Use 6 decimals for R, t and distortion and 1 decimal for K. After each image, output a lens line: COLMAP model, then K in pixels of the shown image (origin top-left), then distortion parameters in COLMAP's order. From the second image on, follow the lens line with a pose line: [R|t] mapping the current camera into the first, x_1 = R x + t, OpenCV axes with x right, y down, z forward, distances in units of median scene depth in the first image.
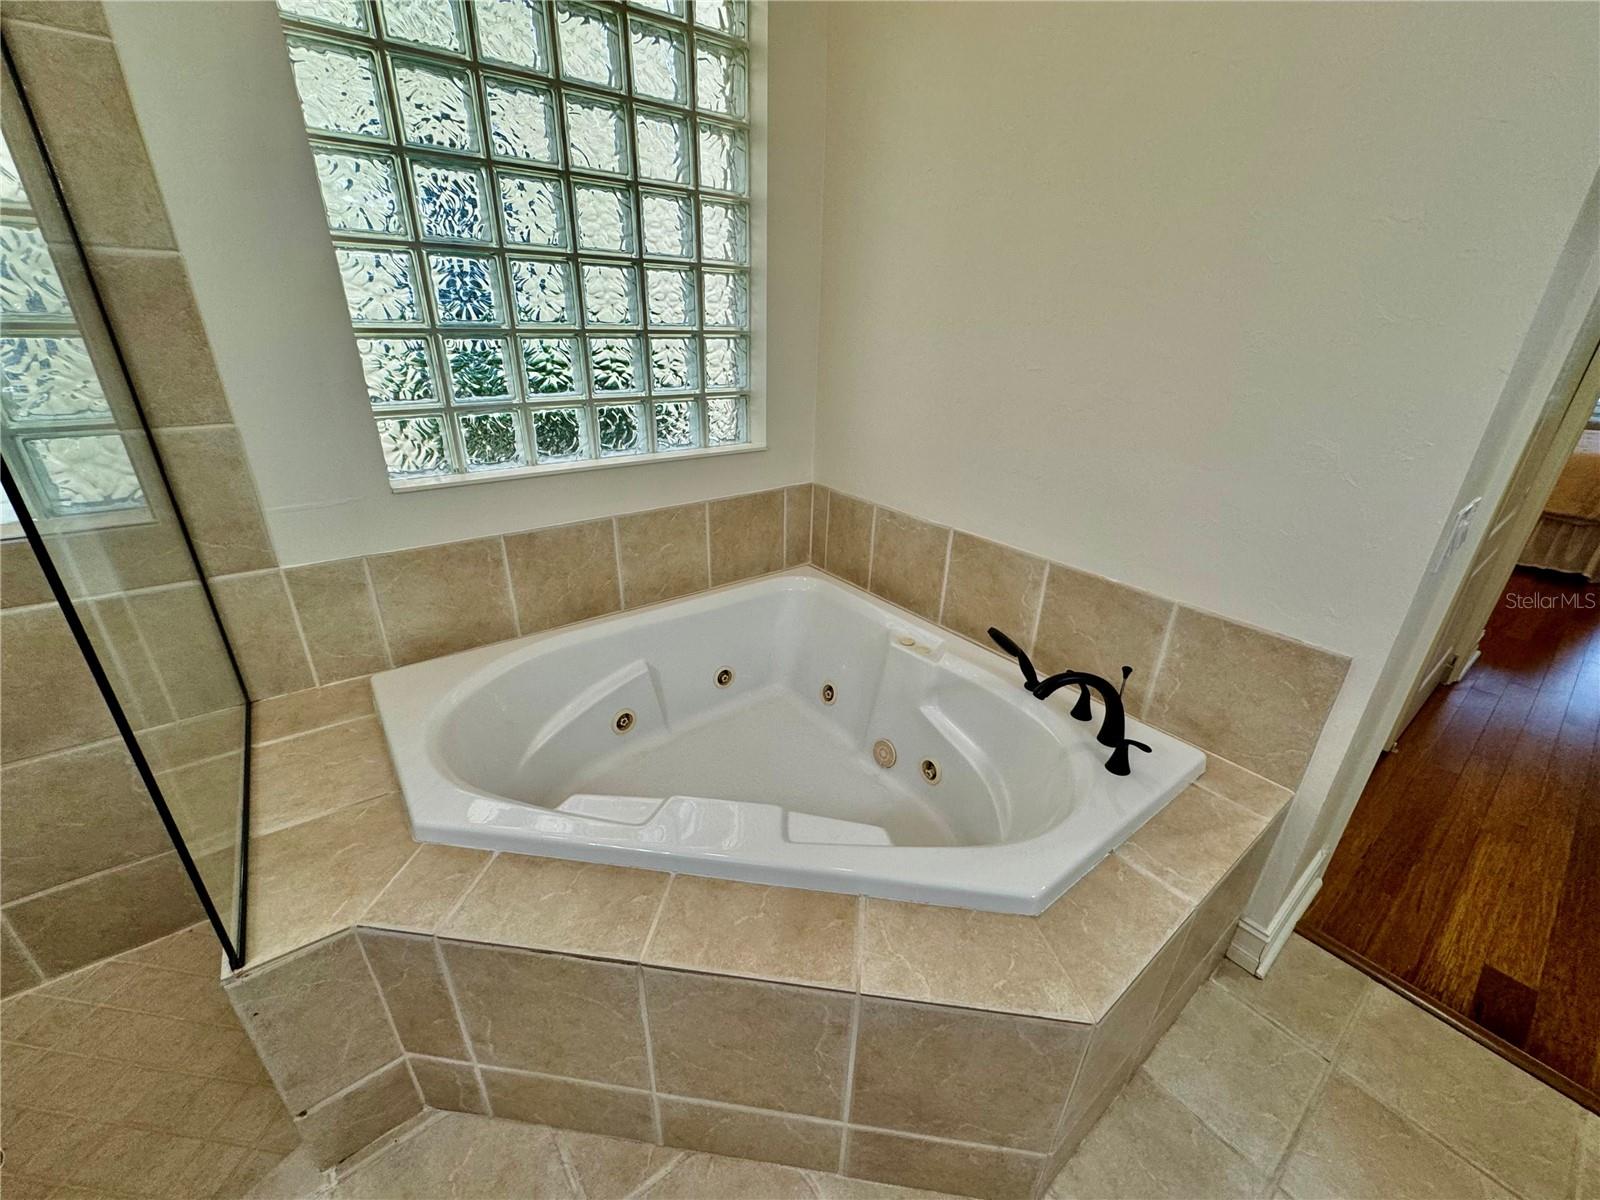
lens RADIAL K [[638.0, 0, 800.5], [0, 638.0, 598.9], [0, 0, 1]] dist [-0.003824, 0.000378]
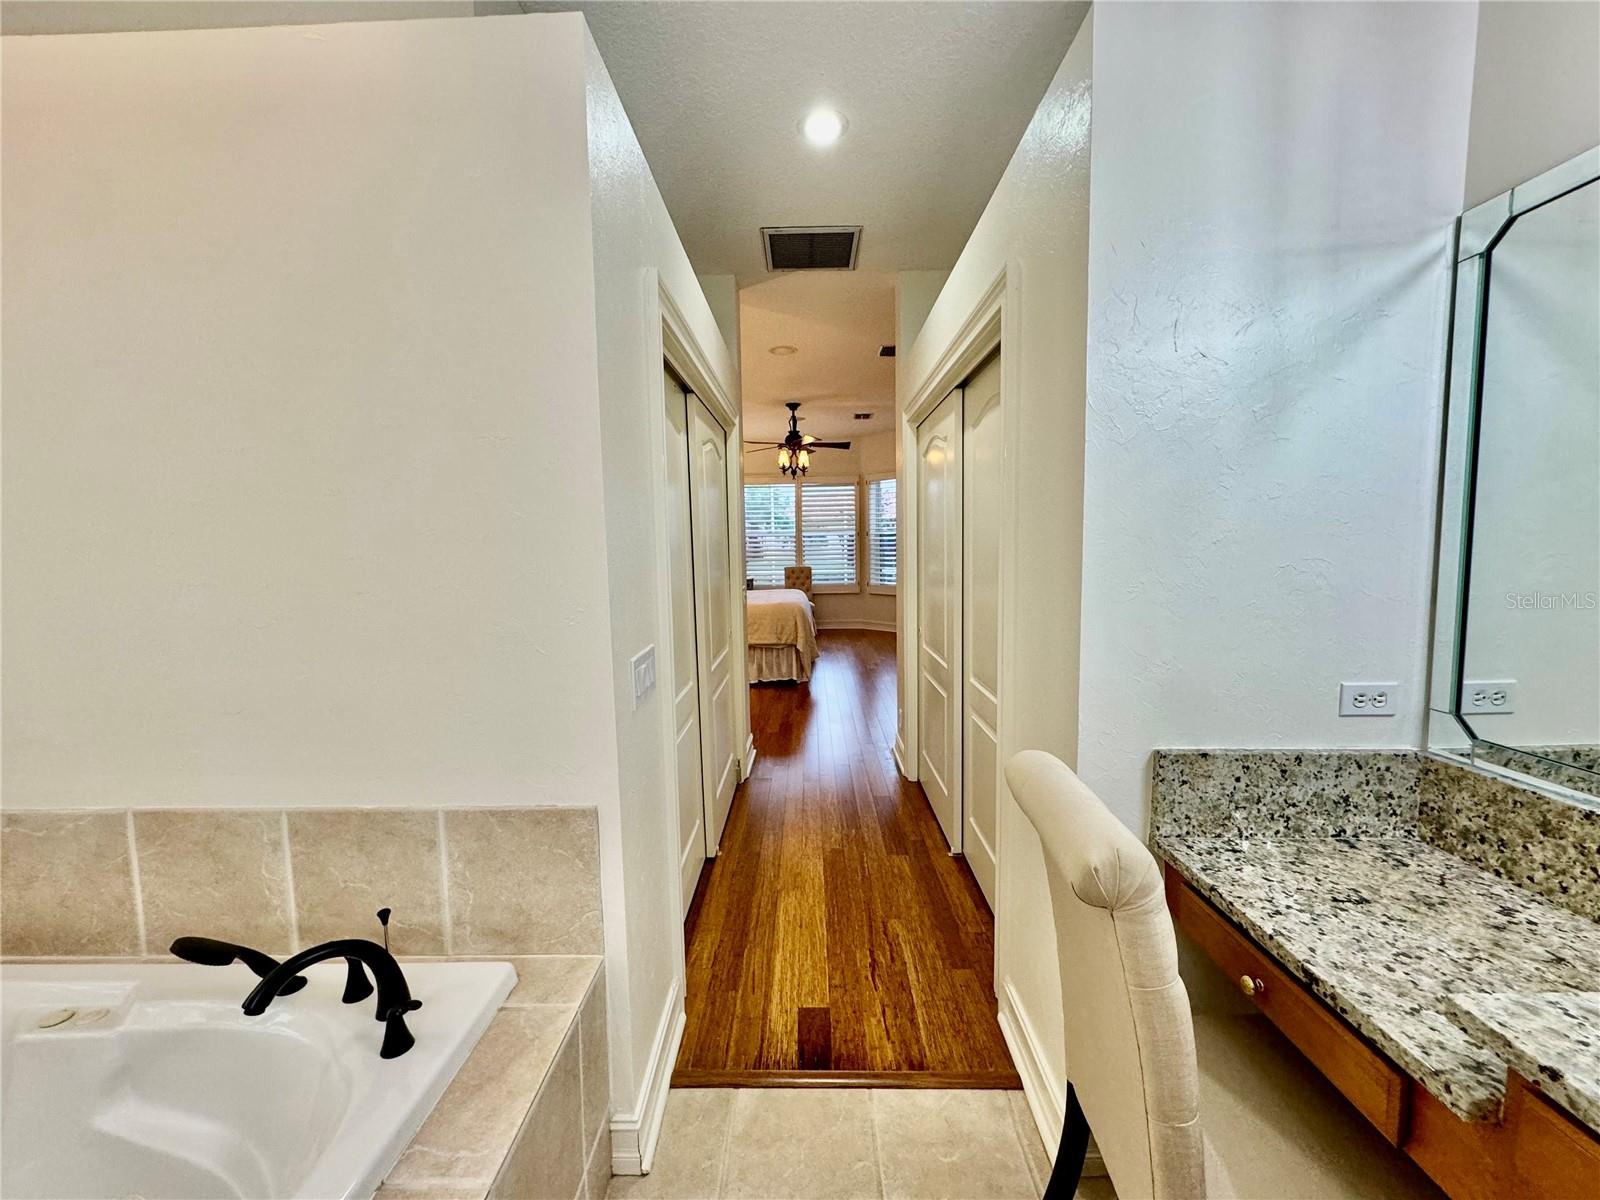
lens RADIAL K [[638.0, 0, 796.5], [0, 638.0, 599.2], [0, 0, 1]] dist [-0.003824, 0.000378]
pose [[0.625087, -0.109001, 0.772907, 0.220699], [0.345124, 0.926747, -0.148421, 0.035826], [-0.700111, 0.359525, 0.616916, -0.013789]]
